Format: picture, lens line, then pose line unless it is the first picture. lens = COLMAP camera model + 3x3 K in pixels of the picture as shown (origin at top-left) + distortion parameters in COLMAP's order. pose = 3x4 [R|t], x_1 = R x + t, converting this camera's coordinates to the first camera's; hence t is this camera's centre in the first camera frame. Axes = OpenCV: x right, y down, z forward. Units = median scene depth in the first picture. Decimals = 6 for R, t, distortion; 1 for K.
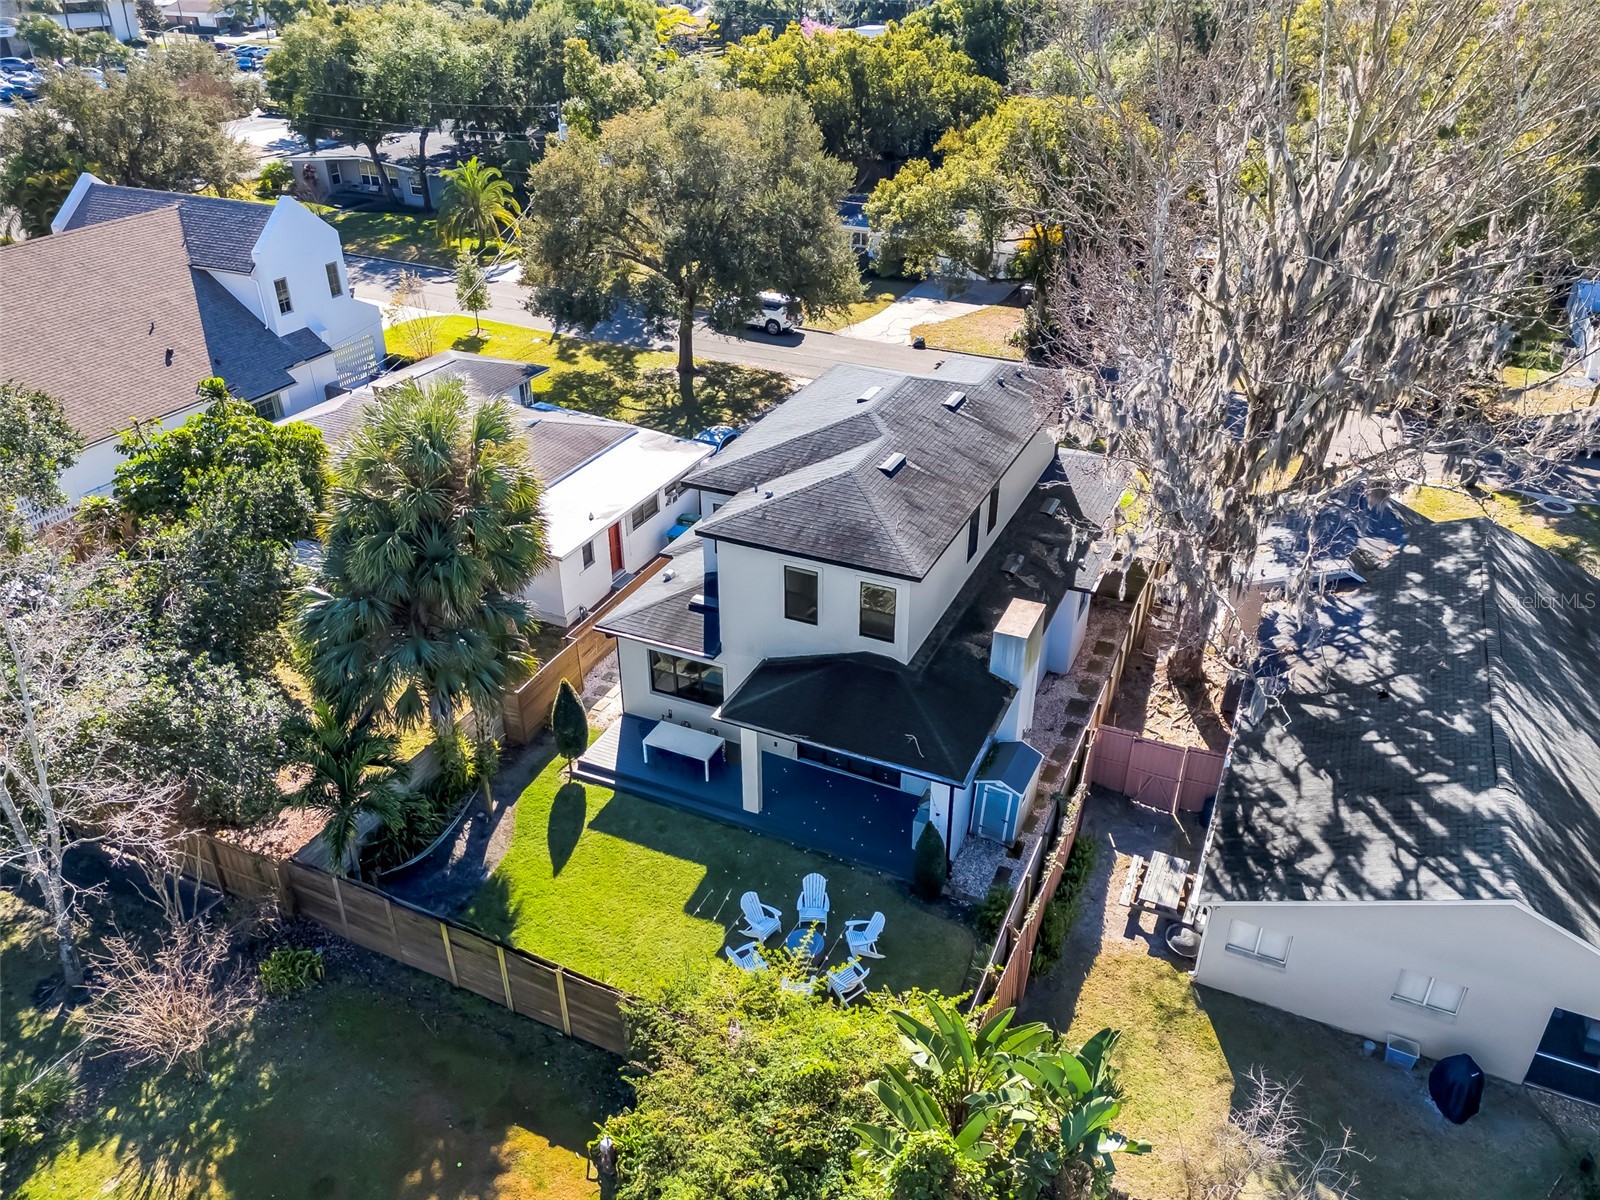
lens RADIAL K [[1195.6, 0, 803.3], [0, 1195.6, 603.3], [0, 0, 1]] dist [0.088299, -0.093645]
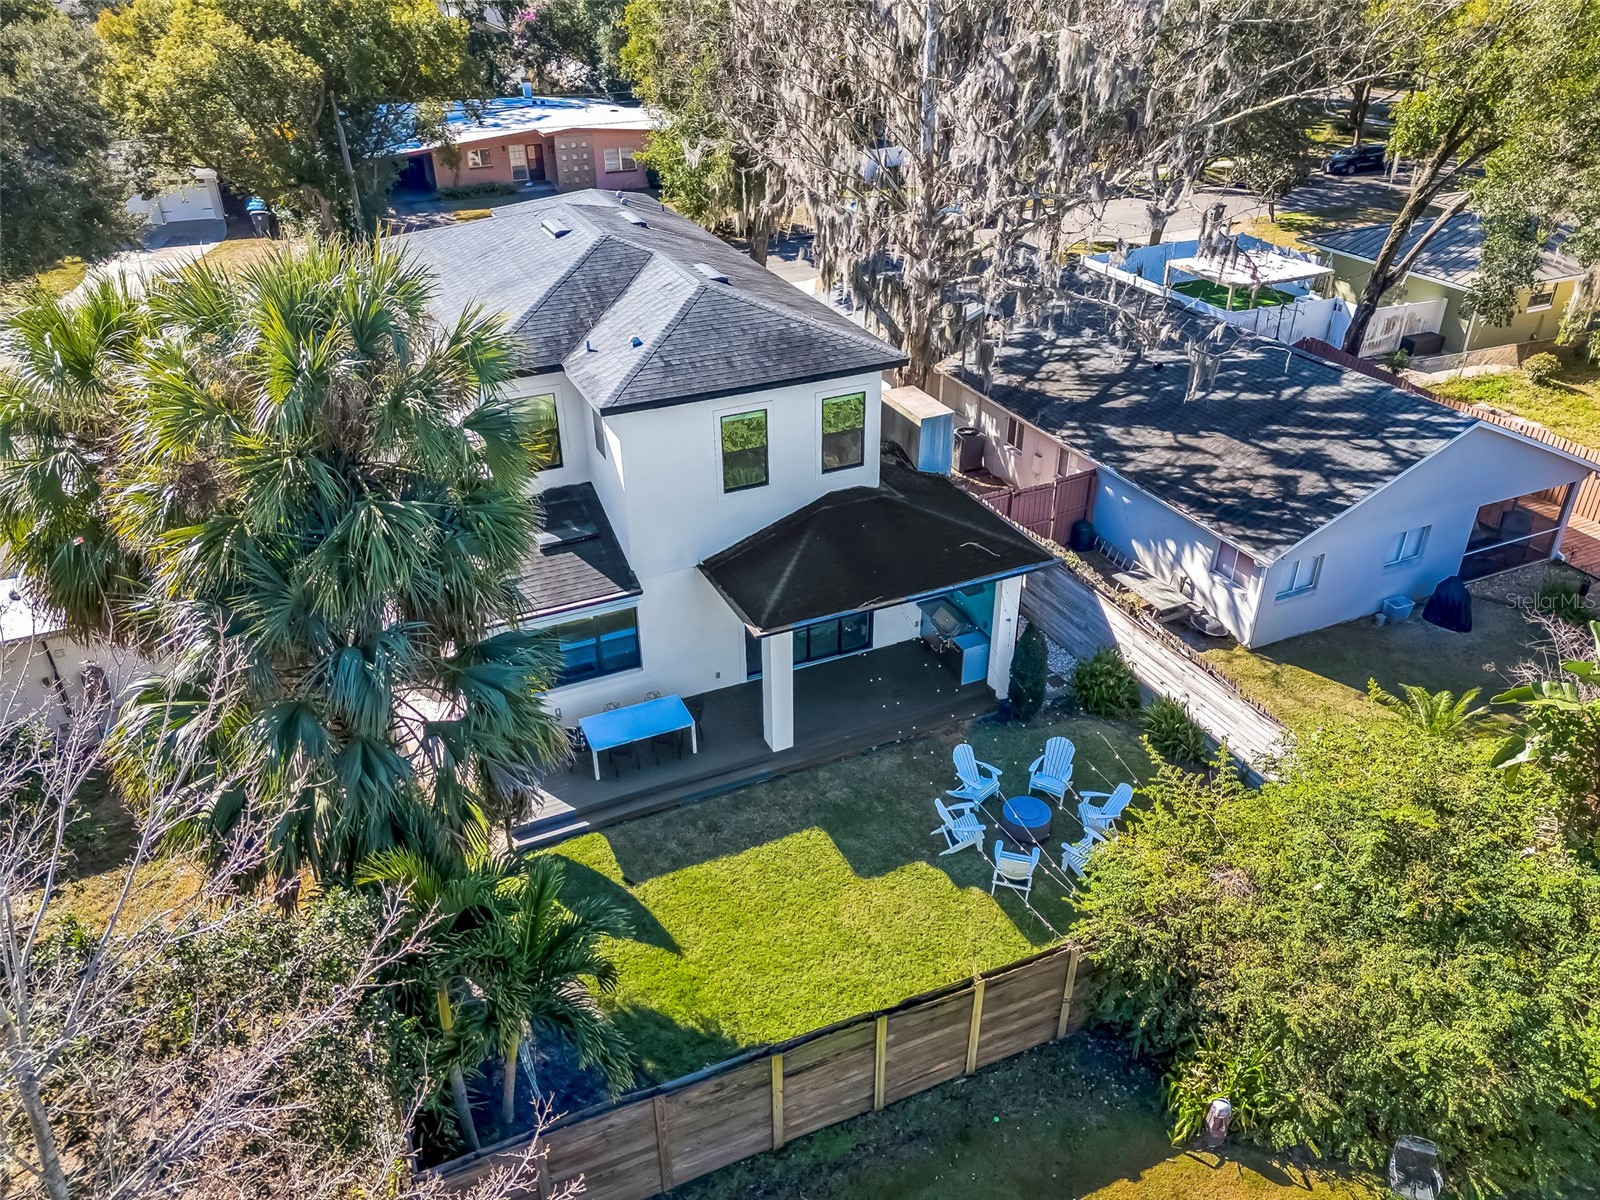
lens RADIAL K [[1195.6, 0, 803.3], [0, 1195.6, 603.3], [0, 0, 1]] dist [0.088299, -0.093645]
pose [[0.649500, -0.388332, 0.653719, -0.564361], [0.382095, 0.910000, 0.160944, -0.029793], [-0.657384, 0.145249, 0.739425, 0.486250]]
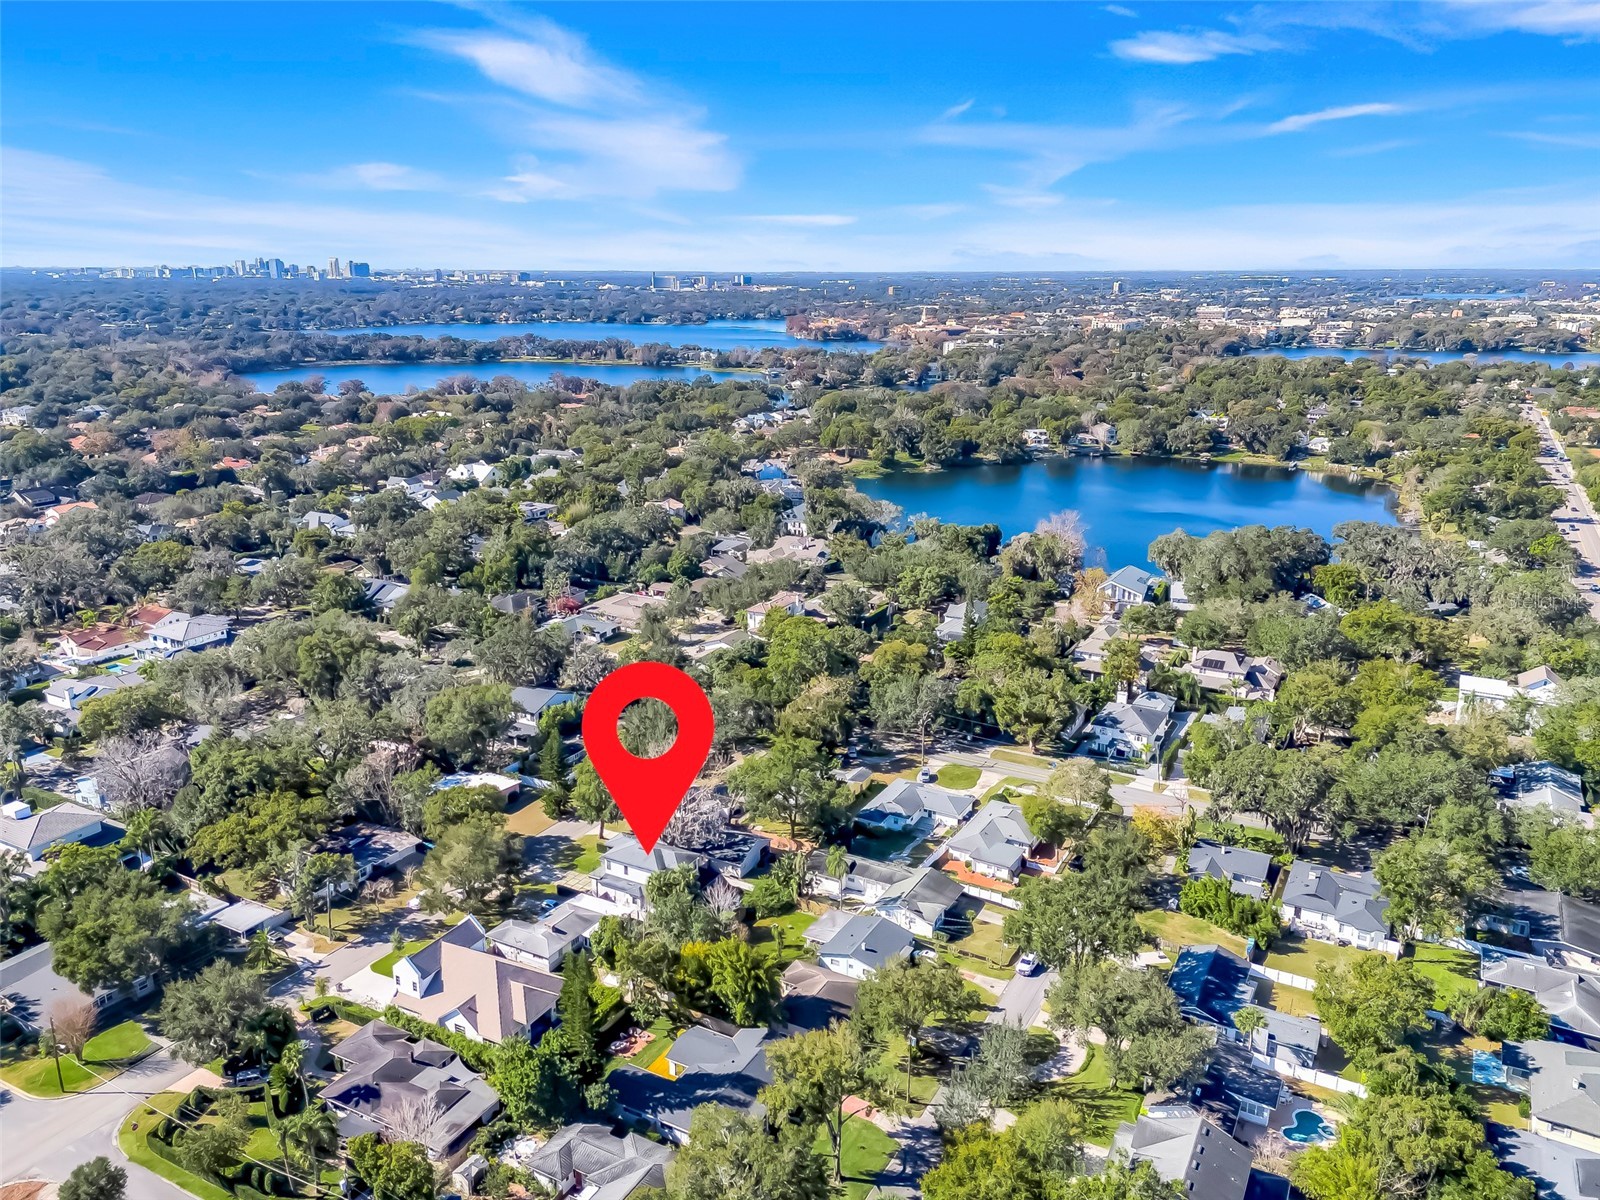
lens RADIAL K [[1195.6, 0, 803.3], [0, 1195.6, 603.3], [0, 0, 1]] dist [0.088299, -0.093645]
pose [[0.077171, -0.262003, 0.961977, -6.098839], [0.493653, 0.848325, 0.191448, -2.264219], [-0.866228, 0.460108, 0.194804, -1.479208]]
